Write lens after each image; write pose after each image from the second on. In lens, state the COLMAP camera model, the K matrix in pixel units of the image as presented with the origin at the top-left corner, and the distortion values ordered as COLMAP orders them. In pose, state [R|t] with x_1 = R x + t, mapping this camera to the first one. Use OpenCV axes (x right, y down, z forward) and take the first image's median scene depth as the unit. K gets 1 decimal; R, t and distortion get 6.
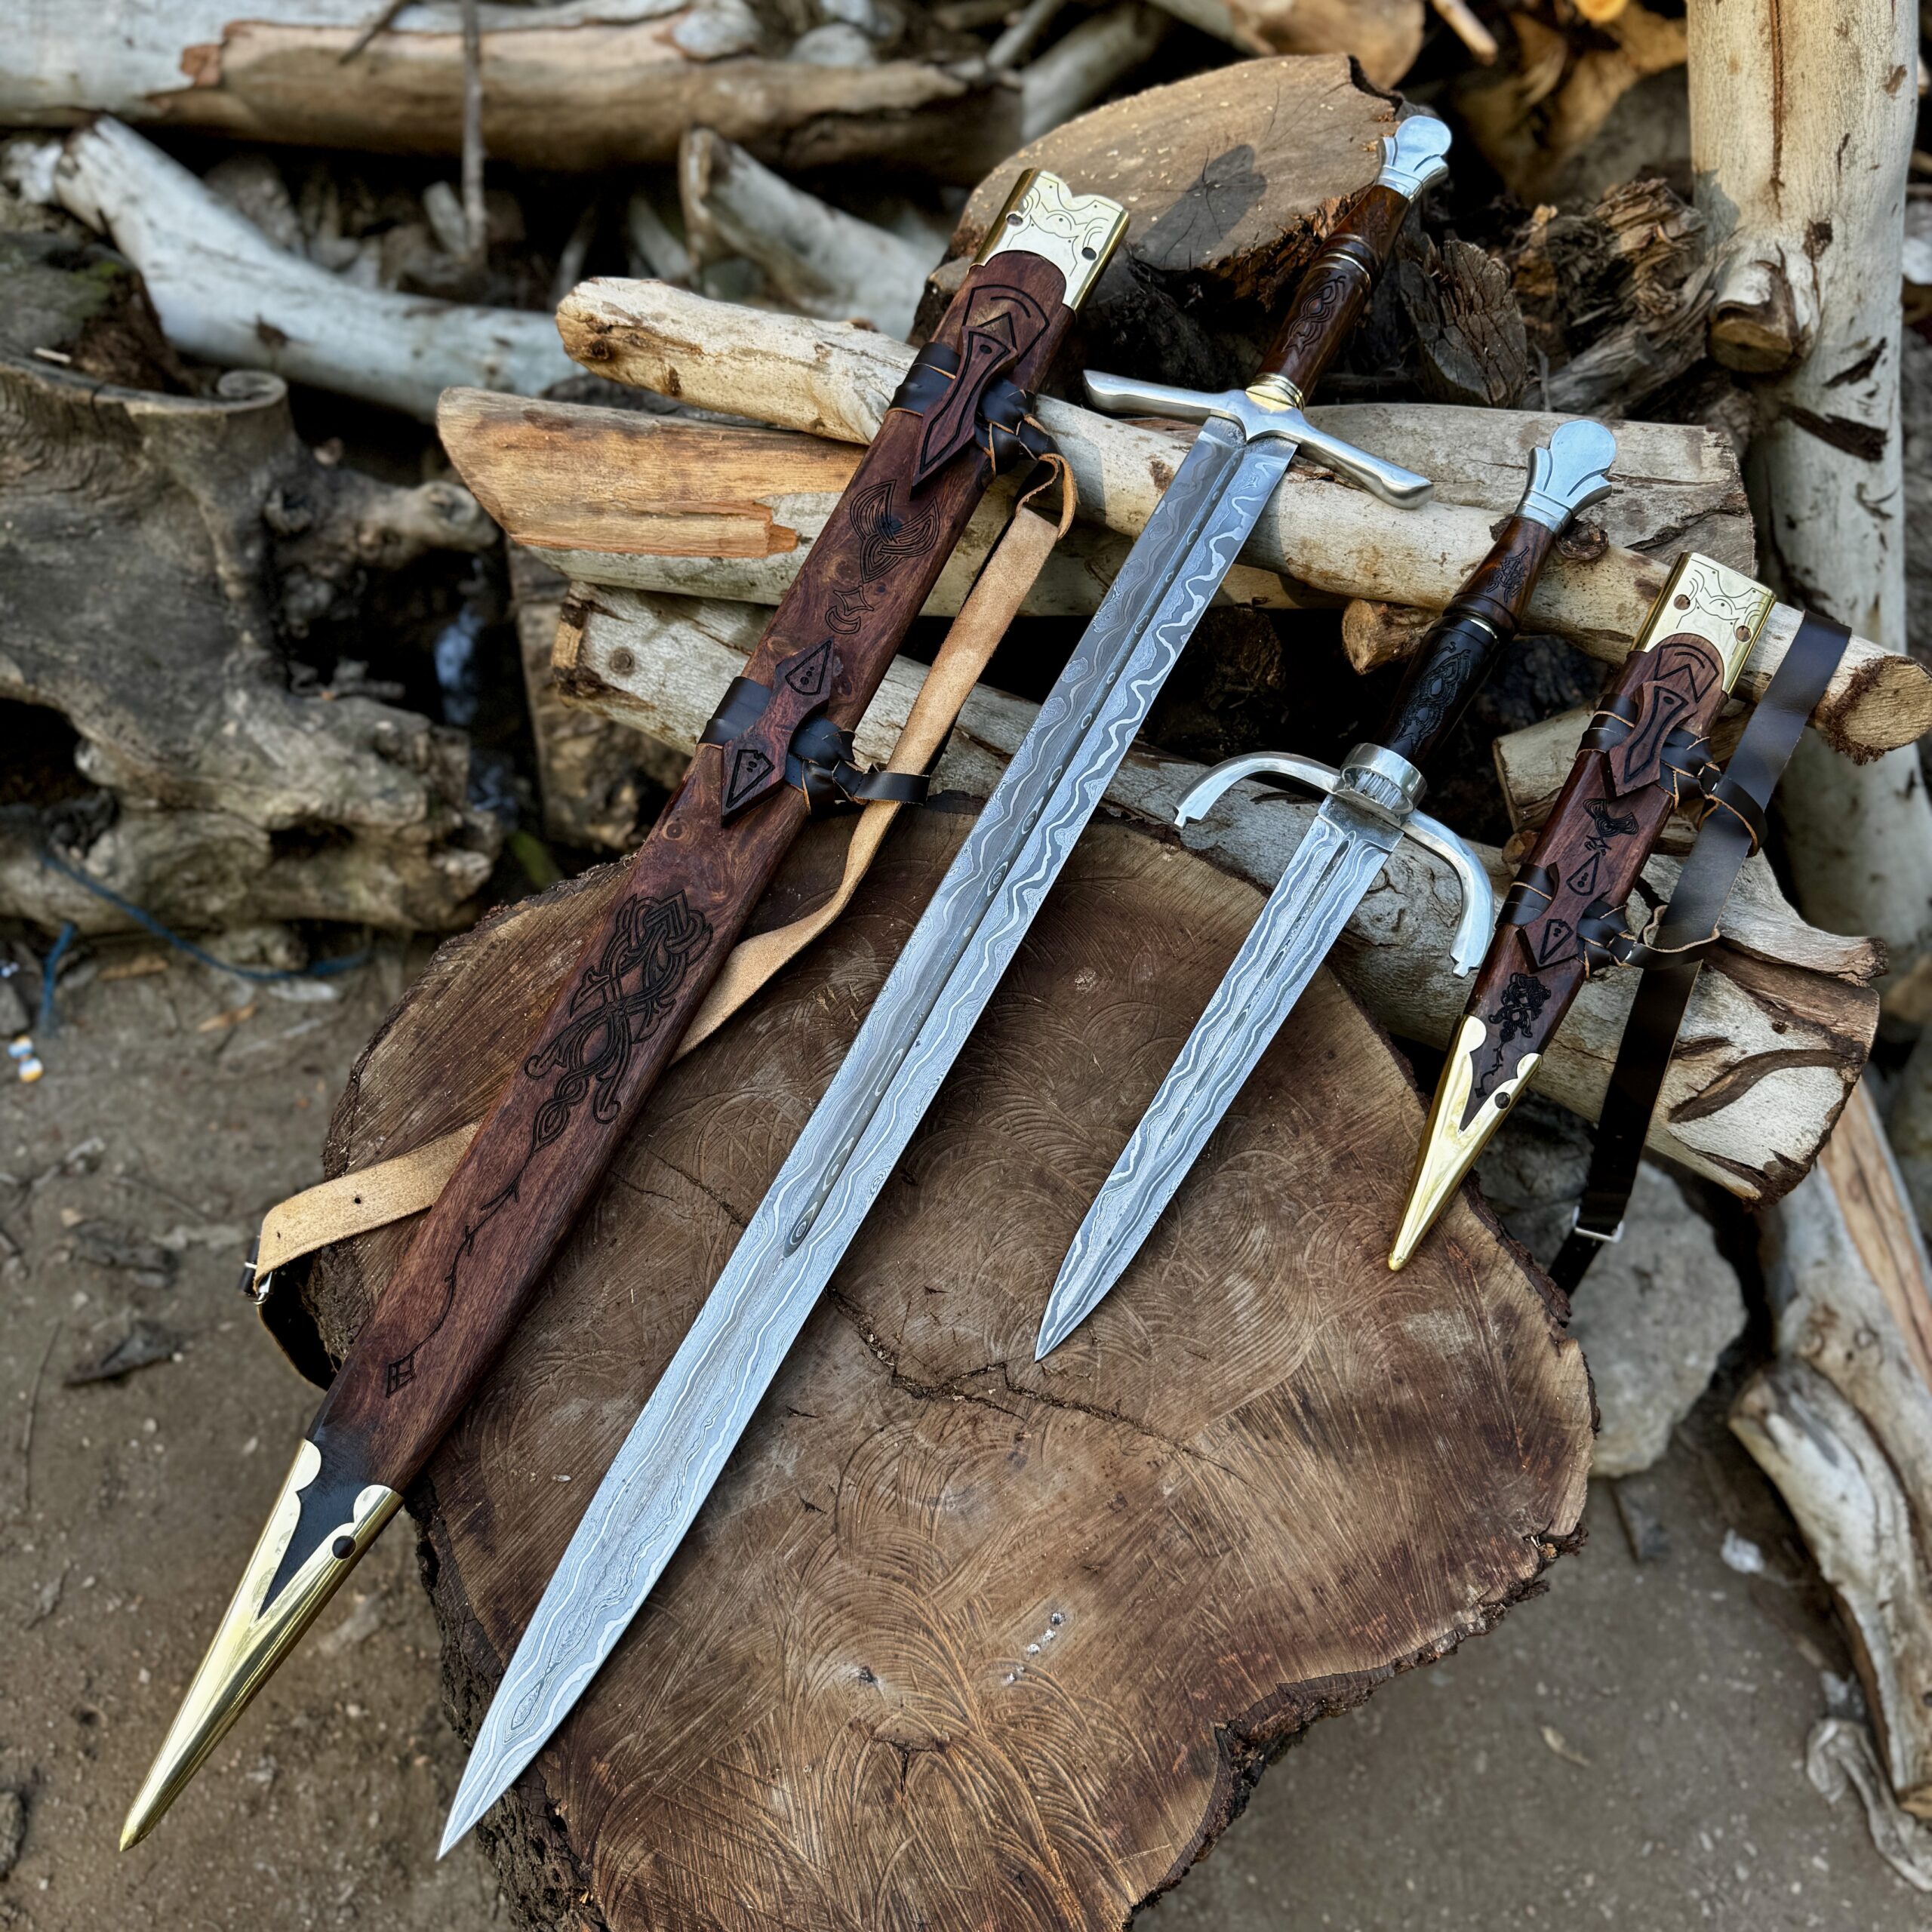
lens RADIAL K [[1808.8, 0, 971.5], [0, 1808.8, 978.6], [0, 0, 1]] dist [0.145099, -0.291223]
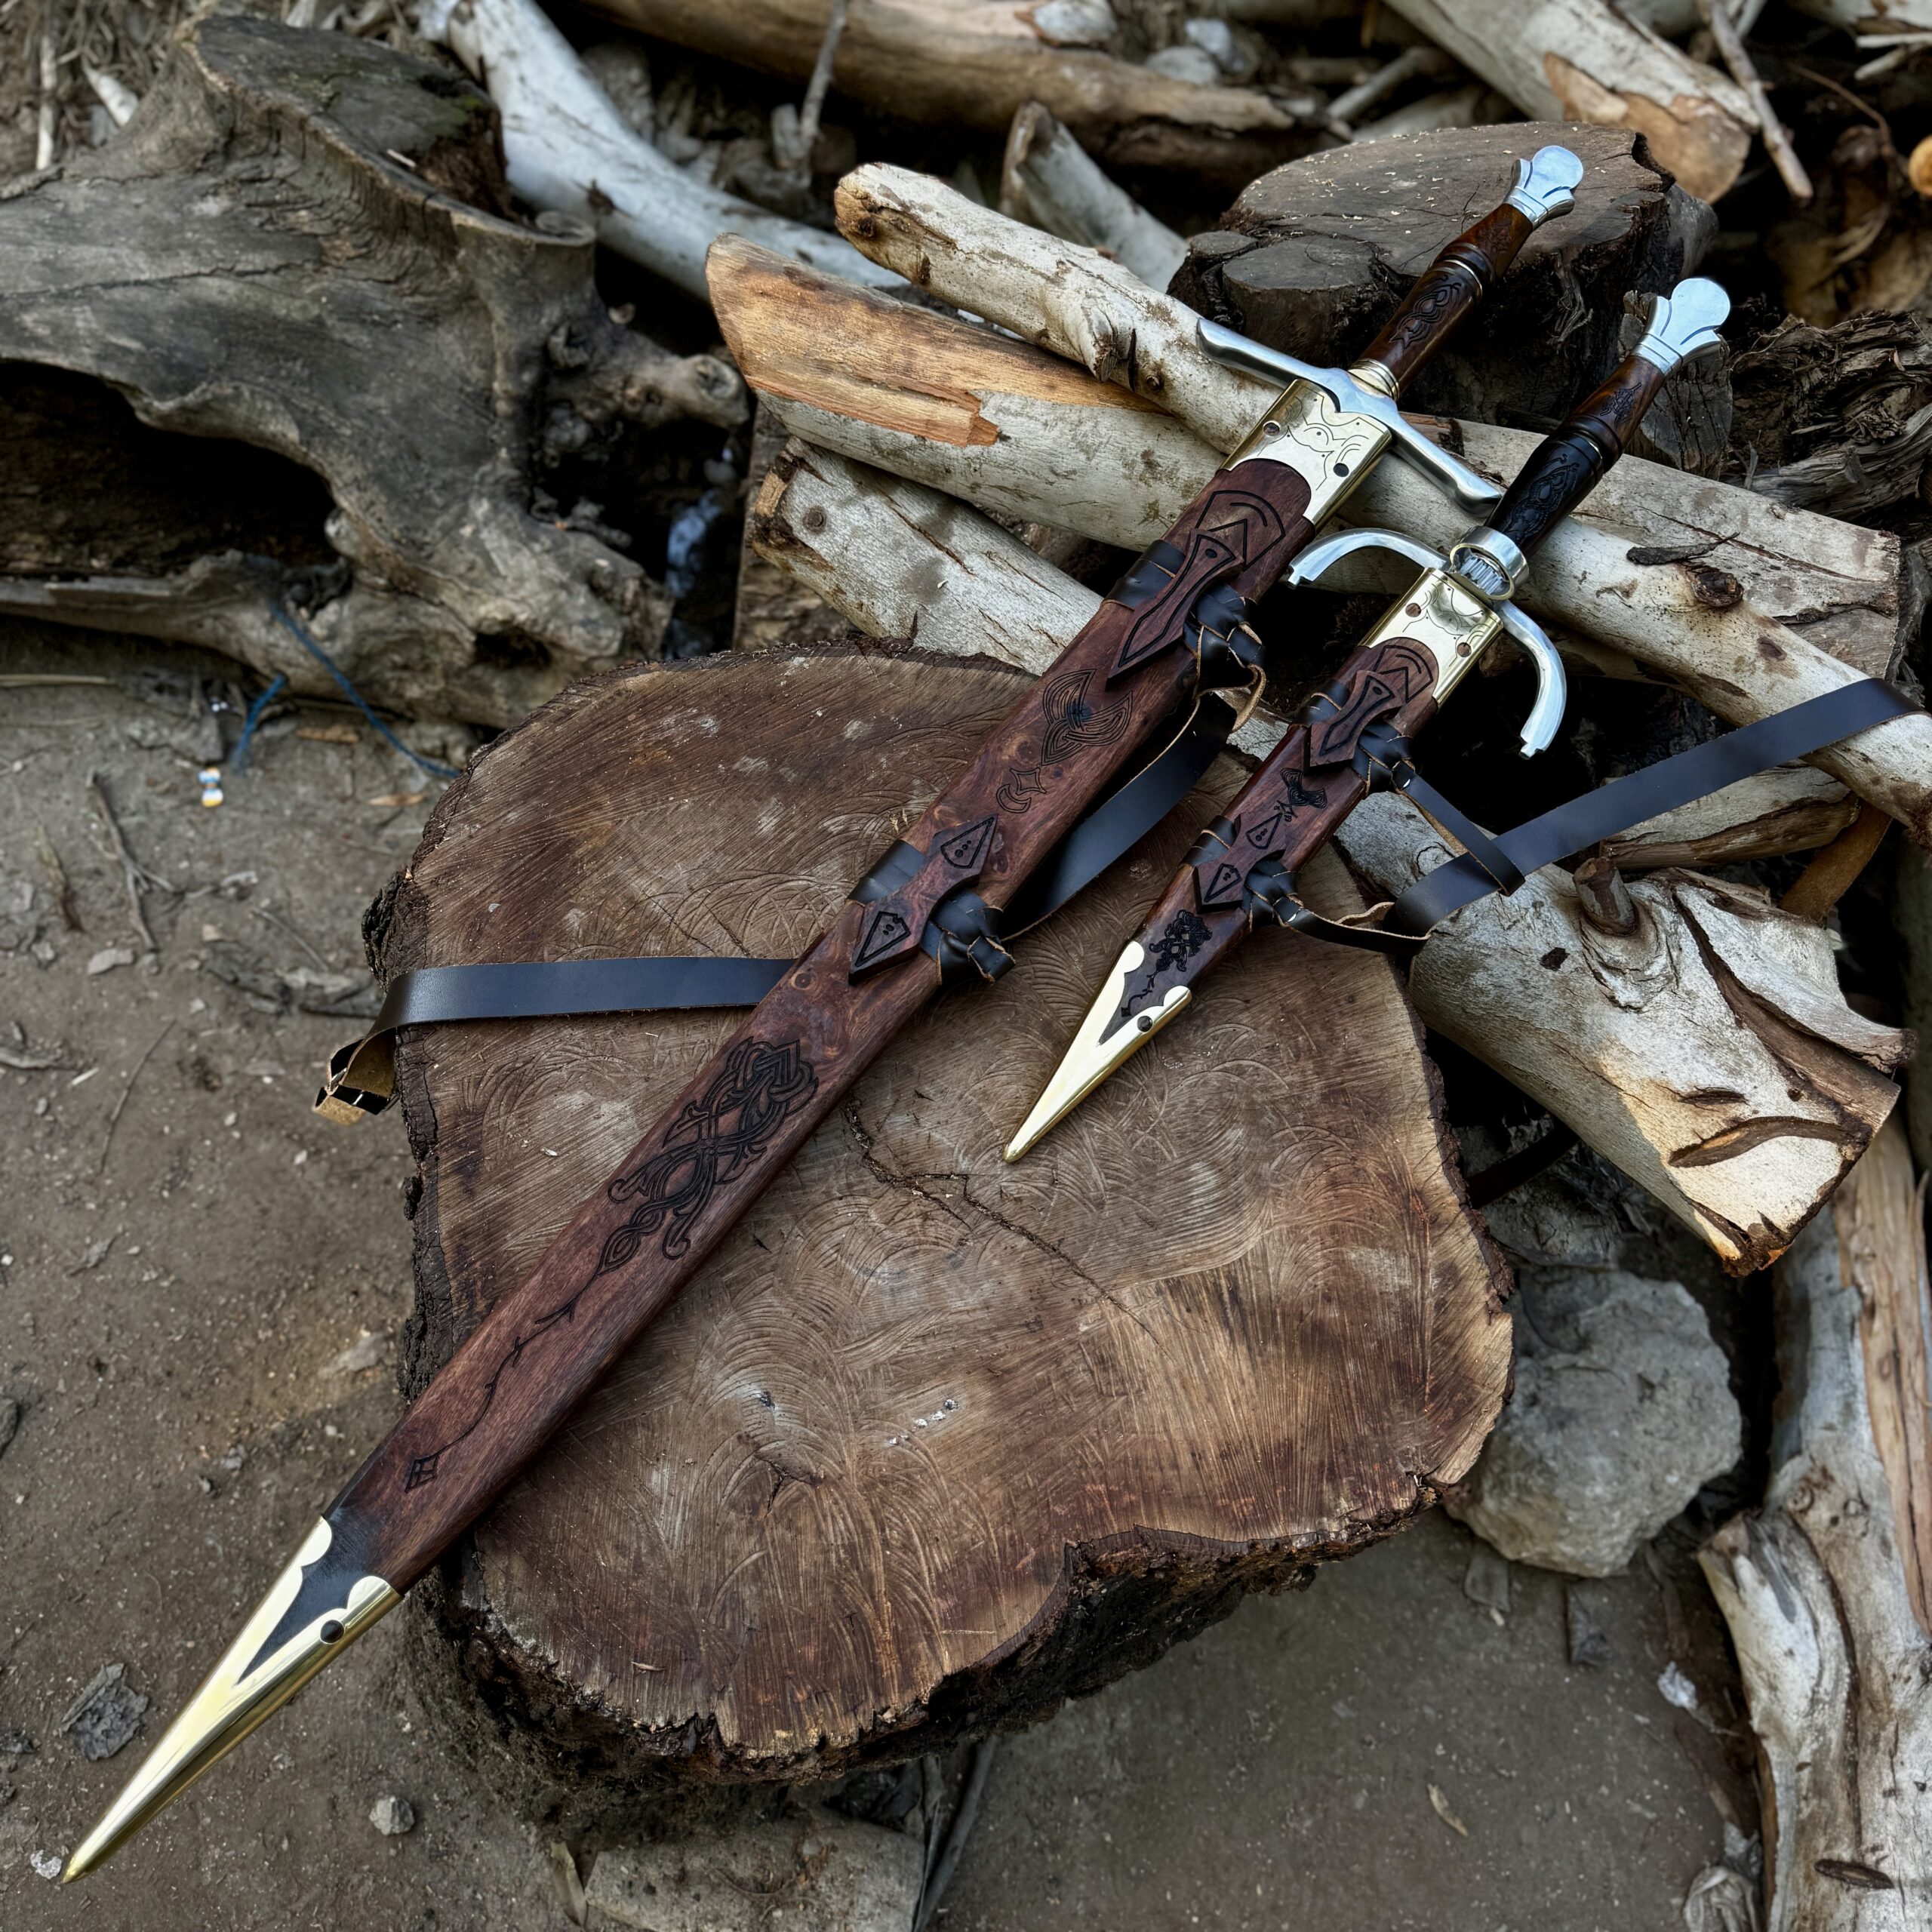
lens RADIAL K [[1808.8, 0, 971.5], [0, 1808.8, 978.6], [0, 0, 1]] dist [0.145099, -0.291223]
pose [[0.962989, 0.253293, -0.092164, 0.068611], [-0.256396, 0.966290, -0.023350, 0.094575], [0.083142, 0.046116, 0.995470, -0.053133]]
